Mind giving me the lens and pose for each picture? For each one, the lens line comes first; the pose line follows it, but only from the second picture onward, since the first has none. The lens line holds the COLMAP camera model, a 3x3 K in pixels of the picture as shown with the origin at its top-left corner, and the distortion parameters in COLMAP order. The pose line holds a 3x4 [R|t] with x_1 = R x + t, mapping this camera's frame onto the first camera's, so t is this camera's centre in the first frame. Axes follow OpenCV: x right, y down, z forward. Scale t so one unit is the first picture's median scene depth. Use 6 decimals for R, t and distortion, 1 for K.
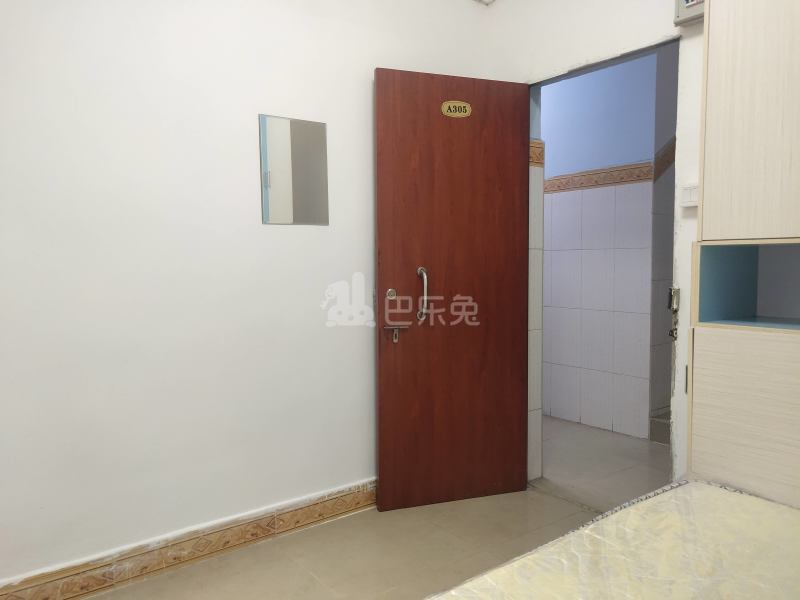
lens RADIAL K [[607.2, 0, 398.6], [0, 607.2, 295.3], [0, 0, 1]] dist [0.070627, -0.058155]
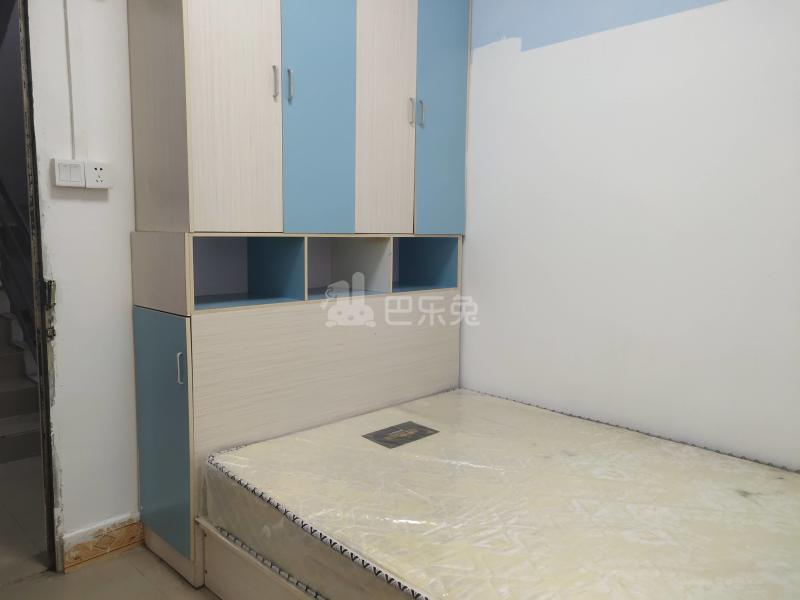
lens RADIAL K [[607.2, 0, 398.6], [0, 607.2, 295.3], [0, 0, 1]] dist [0.070627, -0.058155]
pose [[-0.133336, -0.088513, 0.987111, -0.467110], [0.043357, 0.994529, 0.095034, -0.051132], [-0.990122, 0.055469, -0.128769, 0.633330]]
